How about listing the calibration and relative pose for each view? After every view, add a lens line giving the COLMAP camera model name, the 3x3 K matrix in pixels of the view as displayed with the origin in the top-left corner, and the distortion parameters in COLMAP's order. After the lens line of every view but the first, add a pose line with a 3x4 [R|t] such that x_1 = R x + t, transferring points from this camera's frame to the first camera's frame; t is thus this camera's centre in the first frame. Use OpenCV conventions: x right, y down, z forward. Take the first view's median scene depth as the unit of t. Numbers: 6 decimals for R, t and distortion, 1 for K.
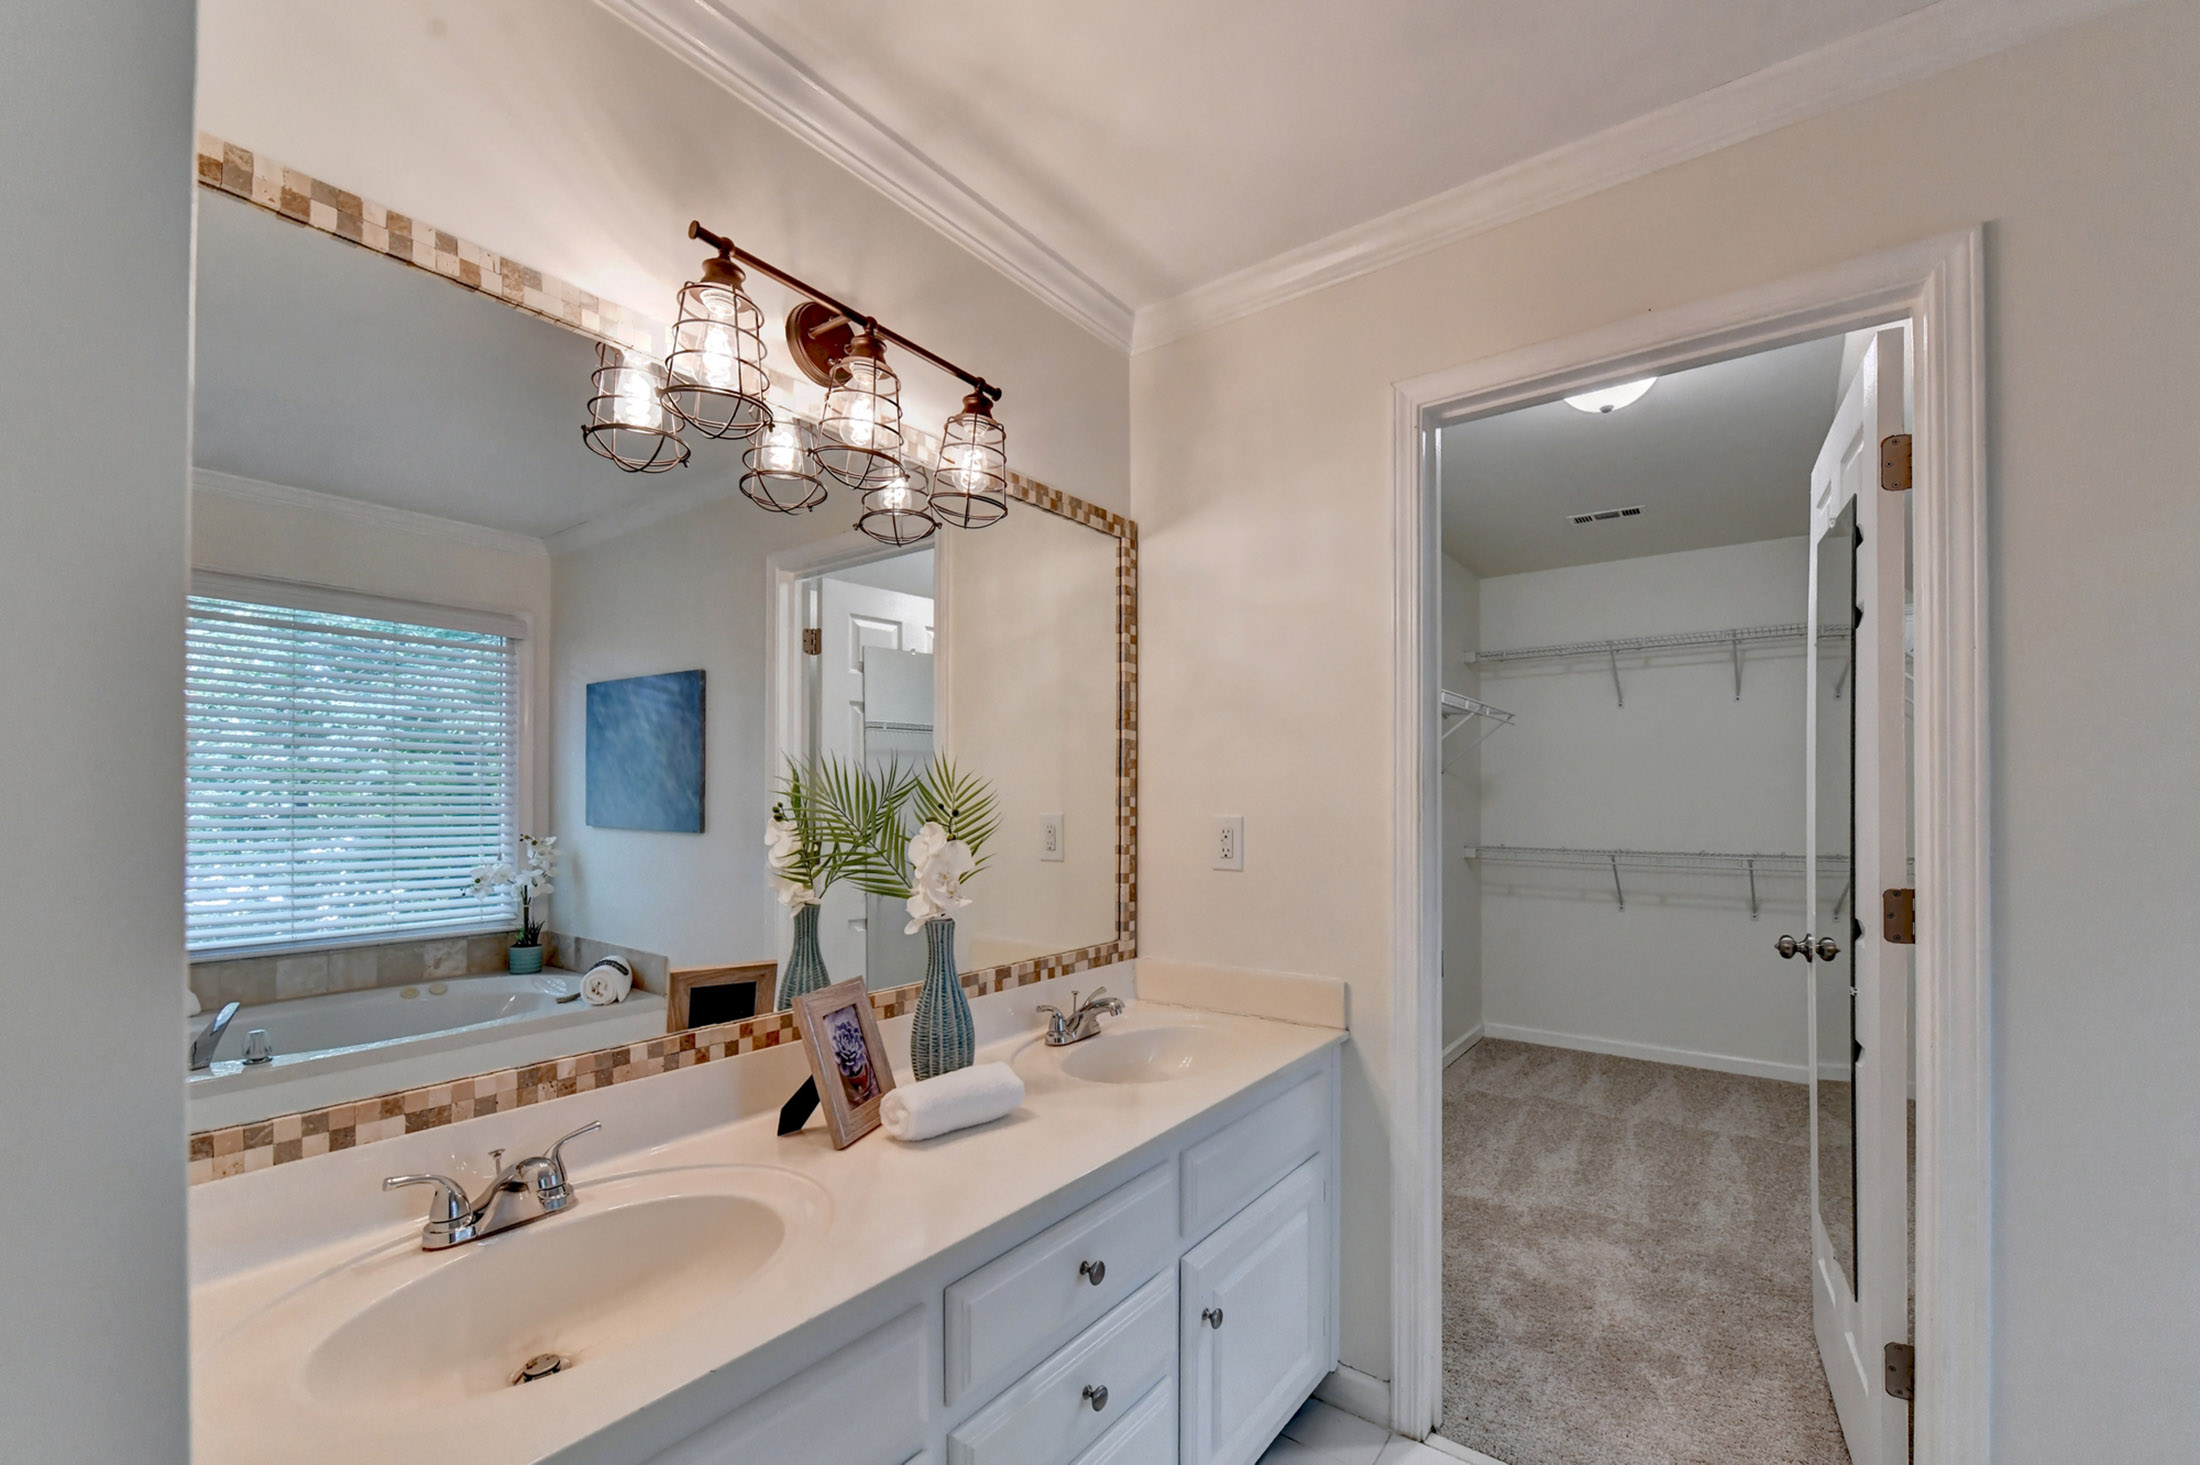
lens RADIAL K [[903.6, 0, 1134.3], [0, 903.6, 799.1], [0, 0, 1]] dist [-0.006120, -0.000664]
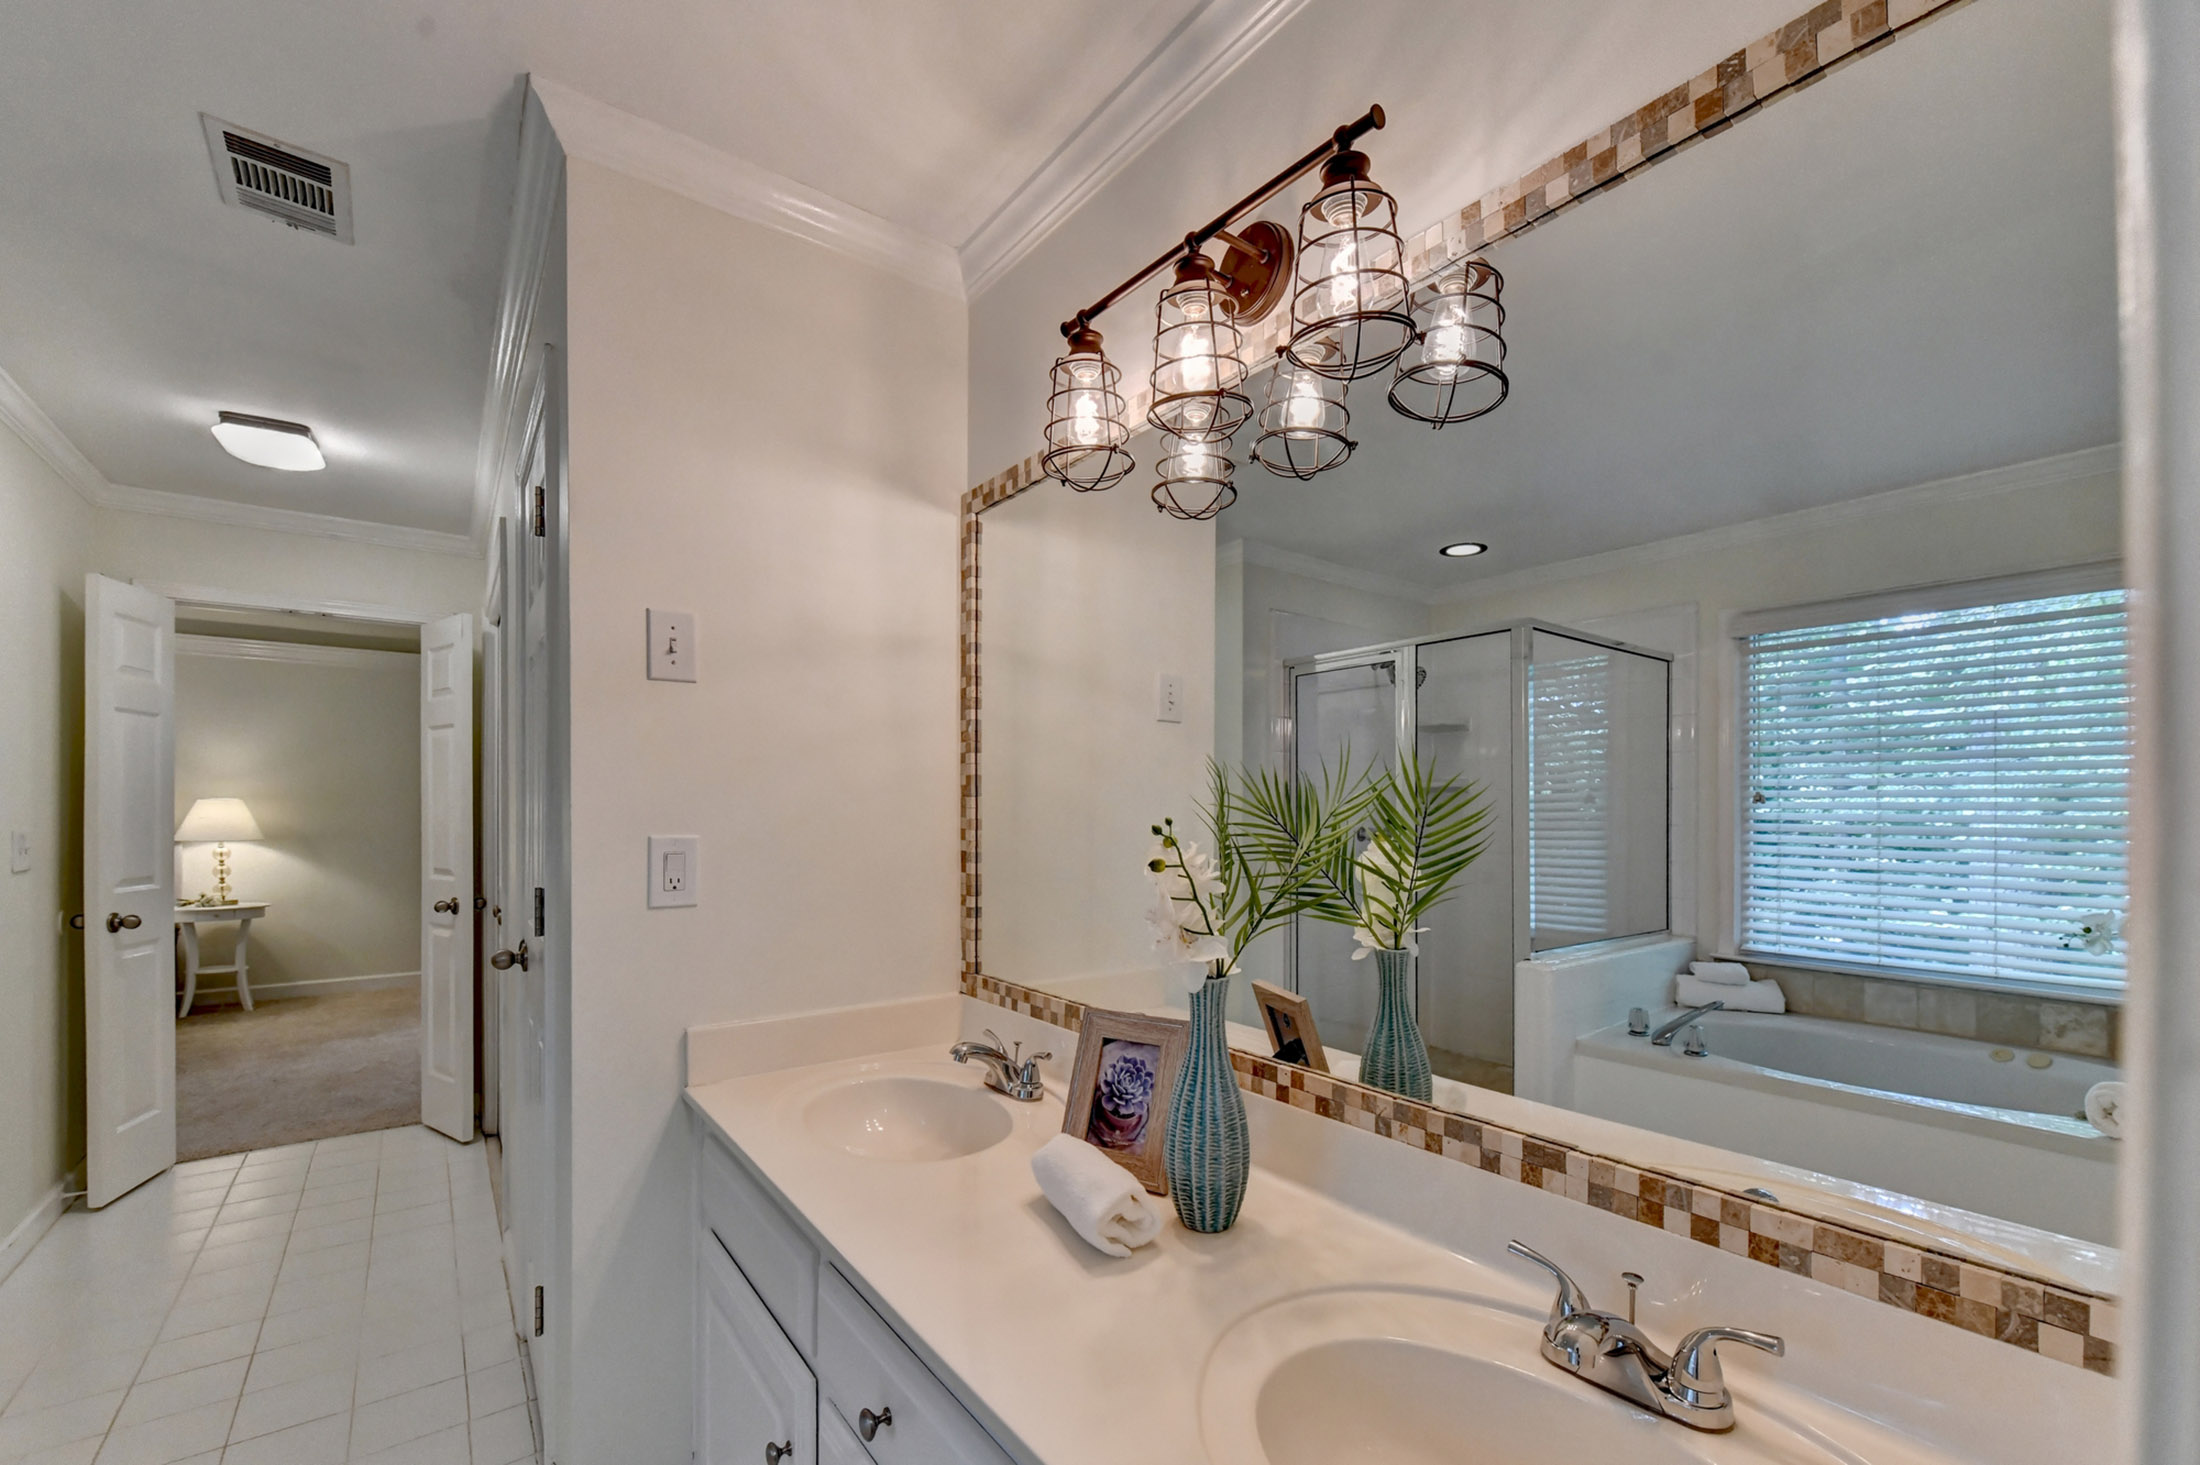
lens RADIAL K [[903.6, 0, 1134.3], [0, 903.6, 799.1], [0, 0, 1]] dist [-0.006120, -0.000664]
pose [[-0.271275, -0.020290, -0.962288, 0.380395], [-0.007100, 0.999793, -0.019079, 0.005299], [0.962476, 0.001656, -0.271363, 0.862581]]
